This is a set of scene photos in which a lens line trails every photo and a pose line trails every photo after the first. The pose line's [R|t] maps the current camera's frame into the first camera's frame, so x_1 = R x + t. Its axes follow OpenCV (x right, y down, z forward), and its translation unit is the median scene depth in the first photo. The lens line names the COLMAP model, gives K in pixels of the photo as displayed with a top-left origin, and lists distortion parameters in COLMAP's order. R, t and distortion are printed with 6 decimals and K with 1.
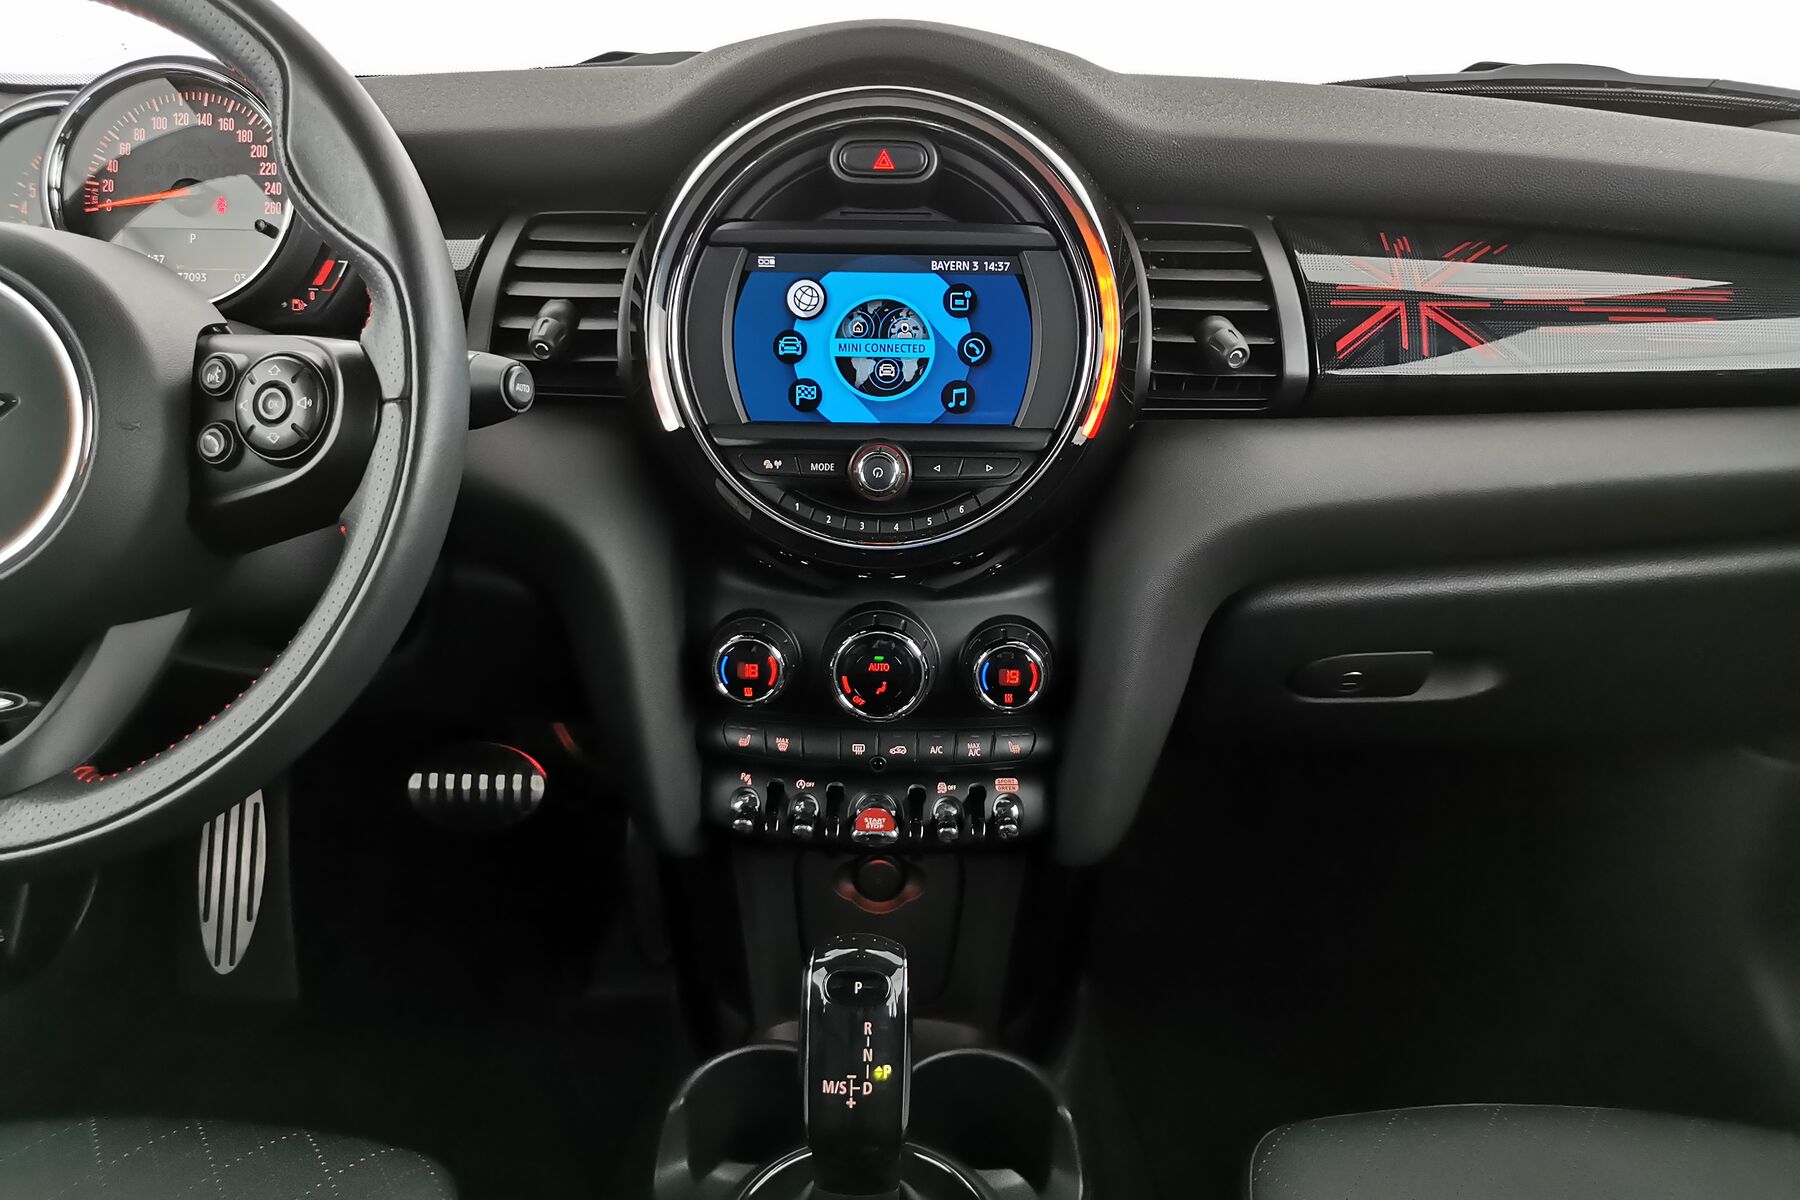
lens RADIAL K [[1423.3, 0, 900.0], [0, 1423.3, 600.0], [0, 0, 1]] dist [0.016535, 0.002050]
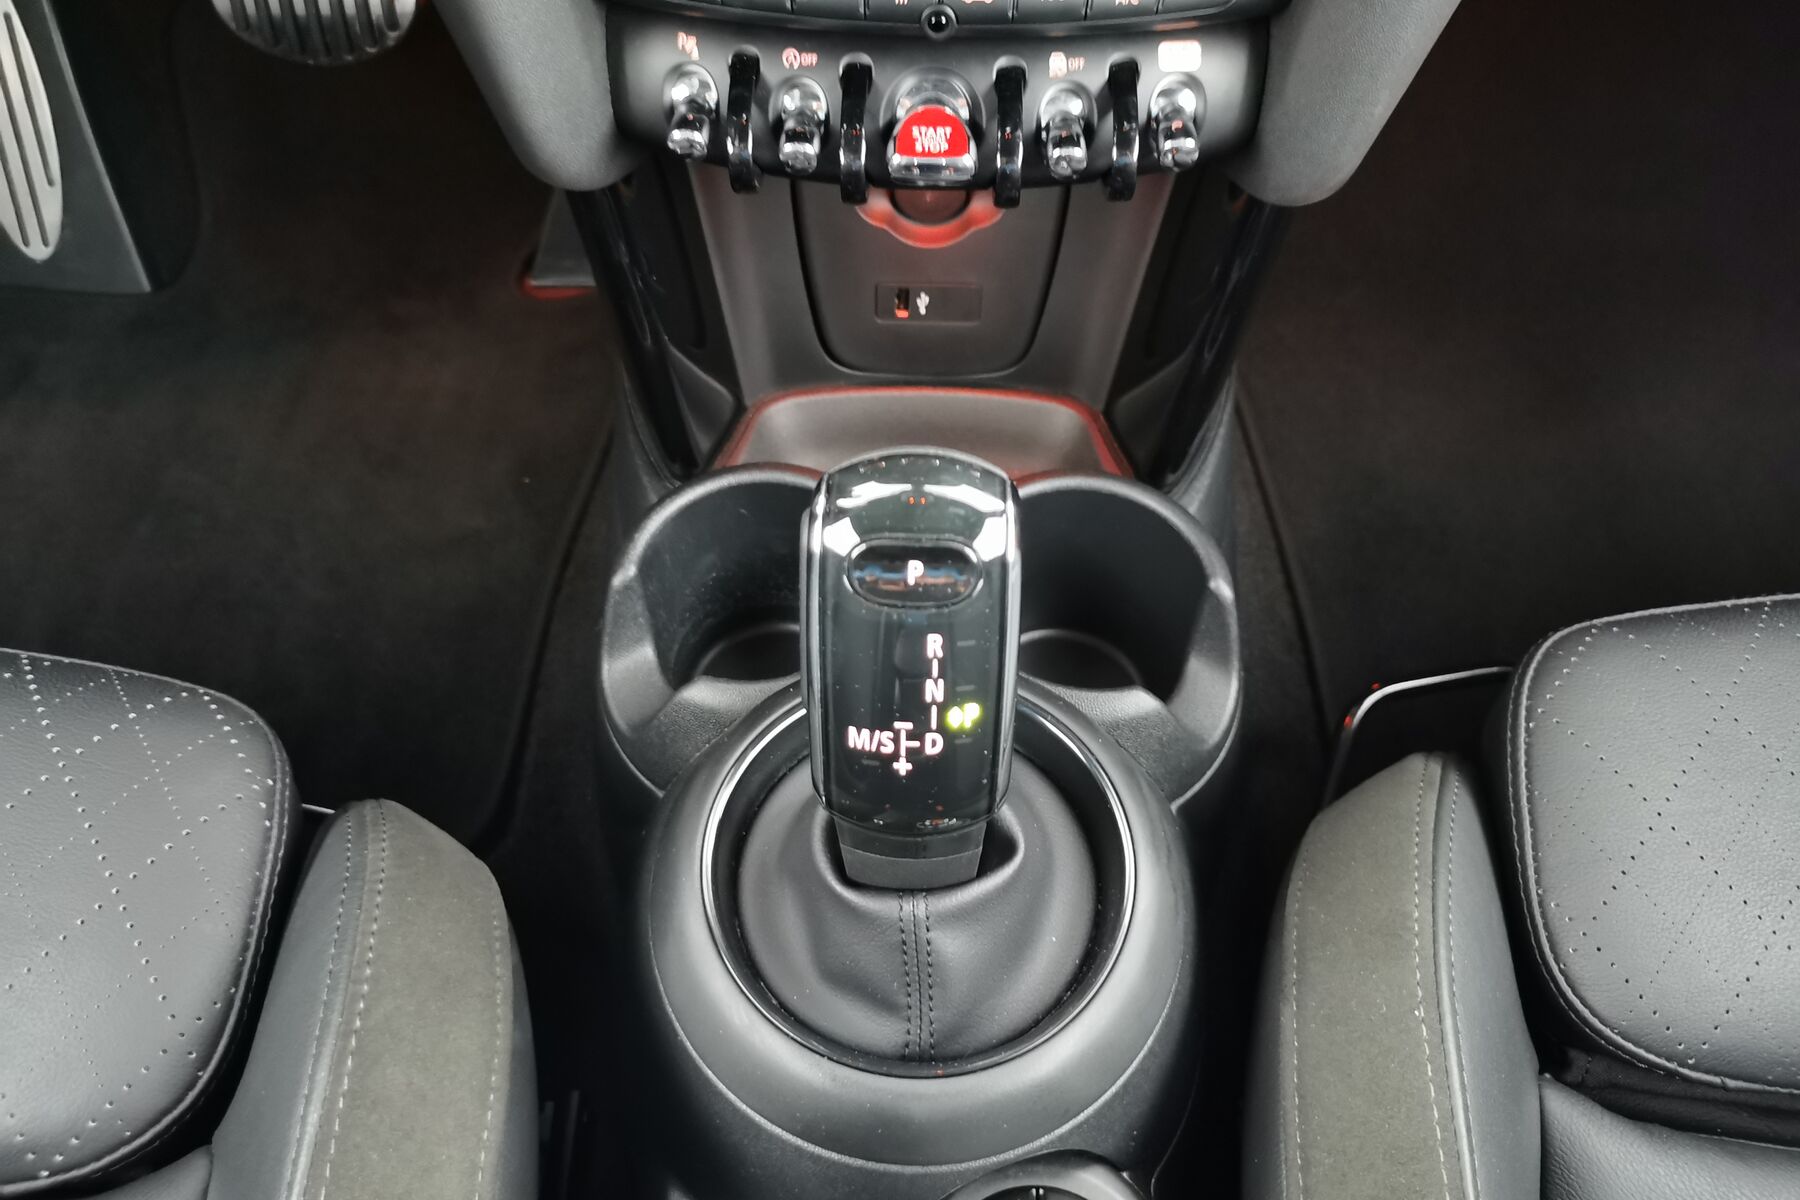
lens RADIAL K [[1423.3, 0, 900.0], [0, 1423.3, 600.0], [0, 0, 1]] dist [0.016535, 0.002050]
pose [[0.999896, 0.002491, -0.014172, -0.021912], [0.005648, 0.837941, 0.545732, 0.009322], [0.013235, -0.545755, 0.837840, 0.461554]]
